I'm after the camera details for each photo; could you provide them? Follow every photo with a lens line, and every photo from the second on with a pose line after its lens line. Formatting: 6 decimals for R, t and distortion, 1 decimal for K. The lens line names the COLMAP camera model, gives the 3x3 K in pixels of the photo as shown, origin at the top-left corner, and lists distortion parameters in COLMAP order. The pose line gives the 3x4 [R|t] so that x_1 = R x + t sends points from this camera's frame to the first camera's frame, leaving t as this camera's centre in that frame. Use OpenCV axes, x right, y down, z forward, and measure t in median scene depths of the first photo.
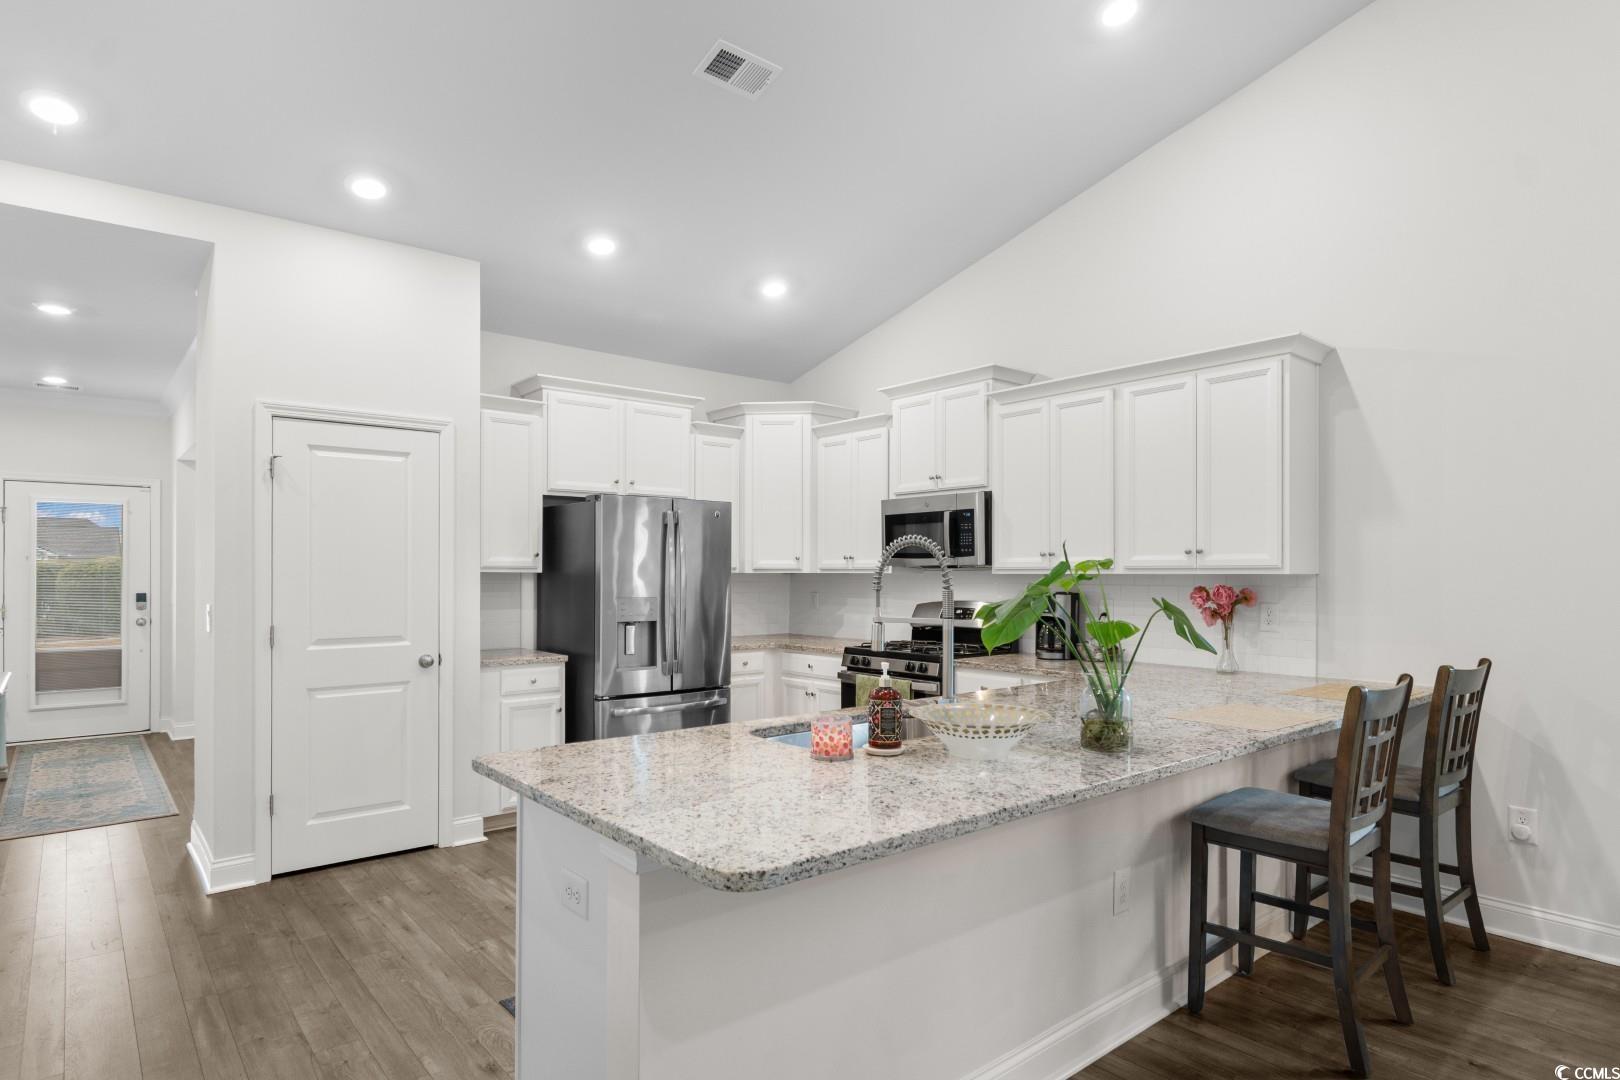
lens RADIAL K [[886.7, 0, 805.1], [0, 886.7, 568.2], [0, 0, 1]] dist [0.005168, 0.000458]
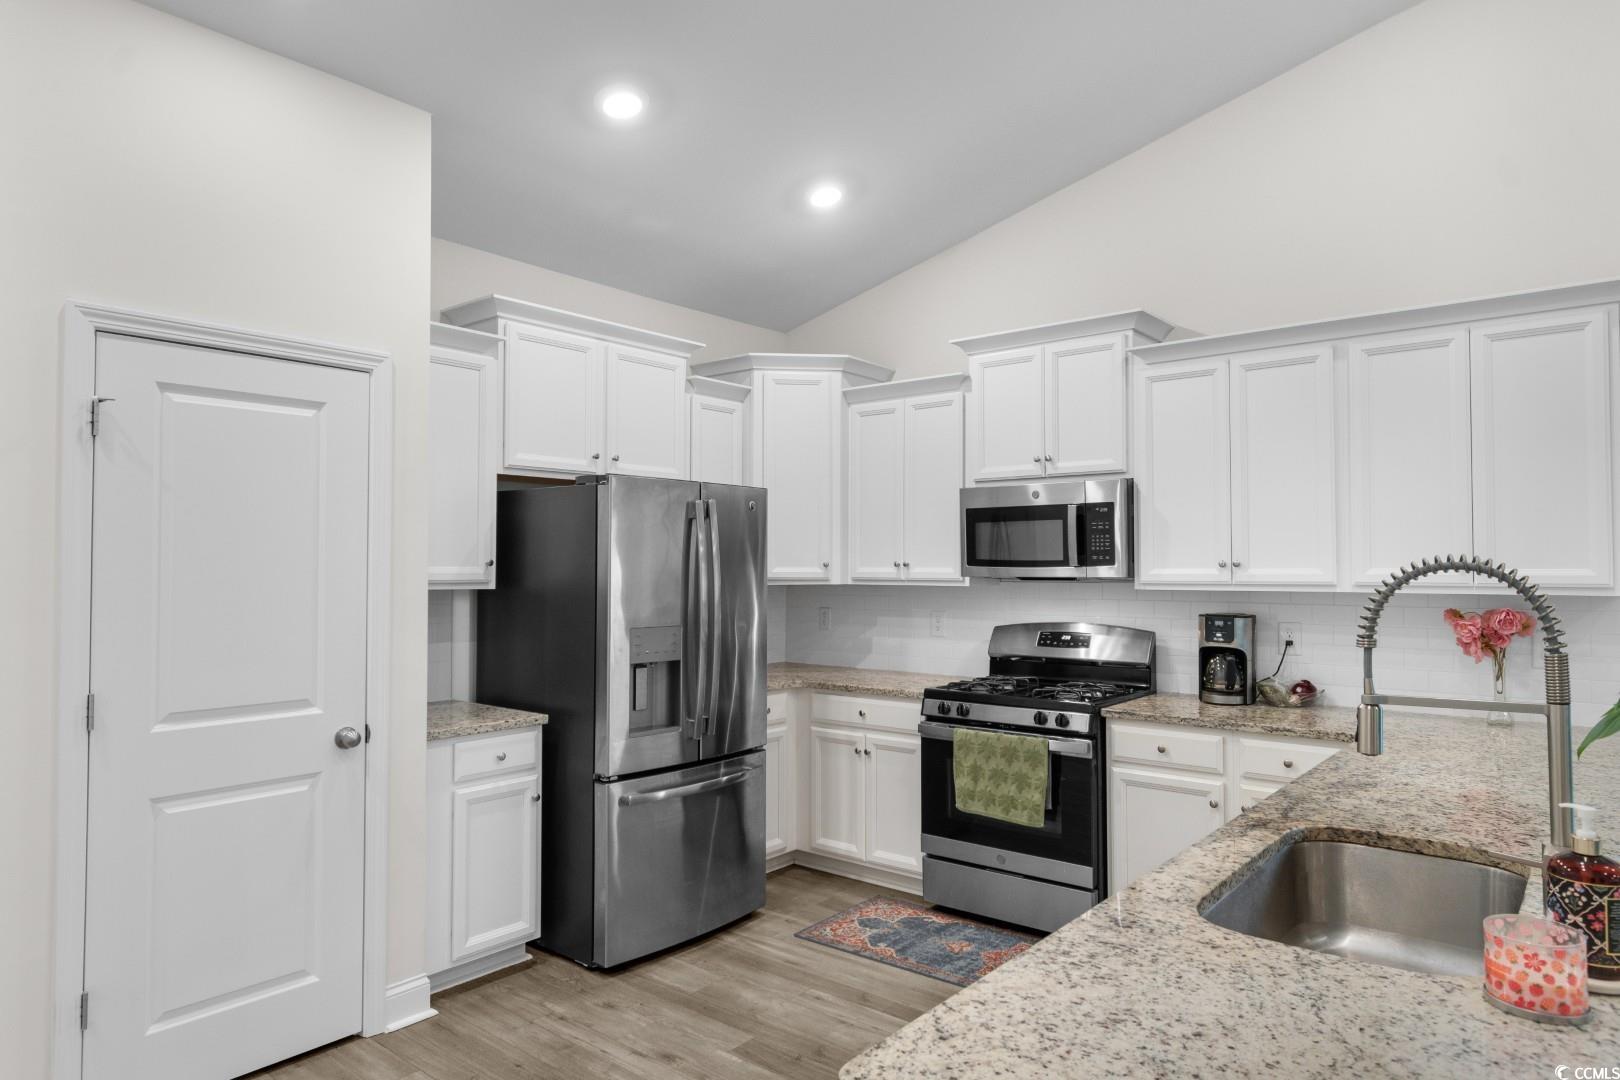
lens RADIAL K [[984.4, 0, 808.9], [0, 984.4, 541.8], [0, 0, 1]] dist [0.002407, -0.002435]
pose [[0.982933, 0.003786, 0.183923, -0.212010], [-0.000091, 0.999798, -0.020095, -0.016894], [-0.183962, 0.019735, 0.982735, 0.233517]]
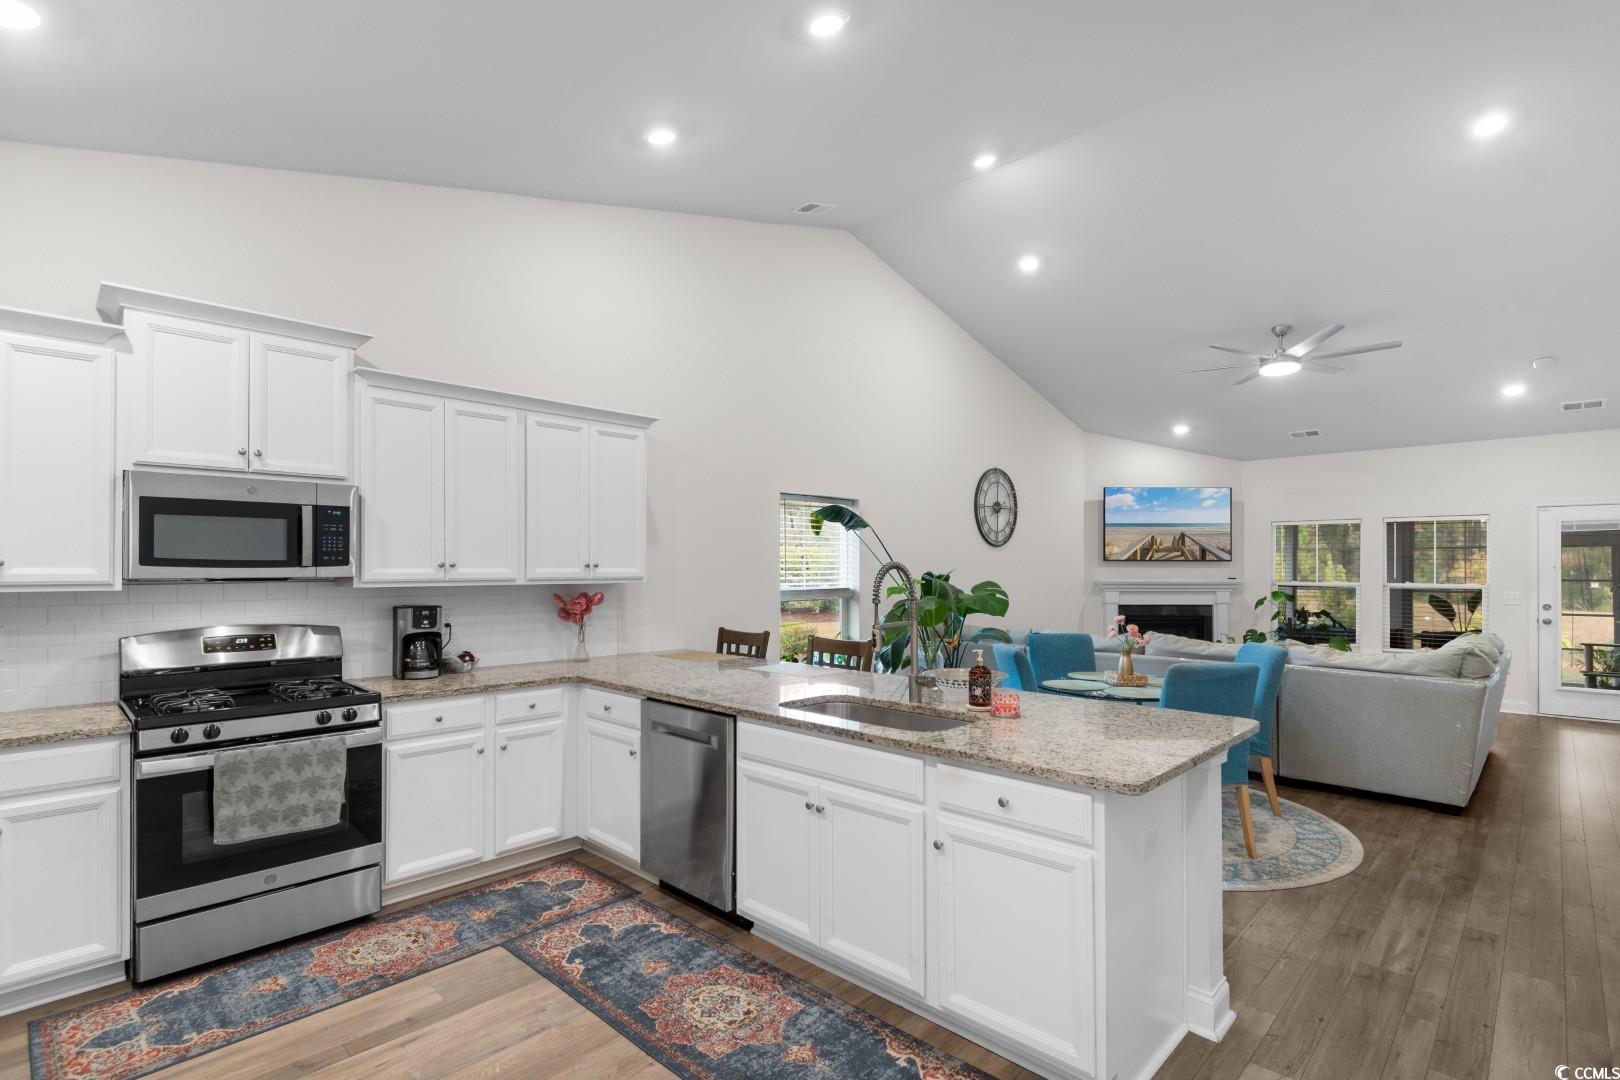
lens RADIAL K [[772.4, 0, 810.4], [0, 772.4, 560.7], [0, 0, 1]] dist [-0.001456, -0.000578]
pose [[-0.108286, 0.008129, 0.994086, -0.543424], [-0.006376, 0.999940, -0.008871, -0.014772], [-0.994099, -0.007299, -0.108228, 0.656515]]
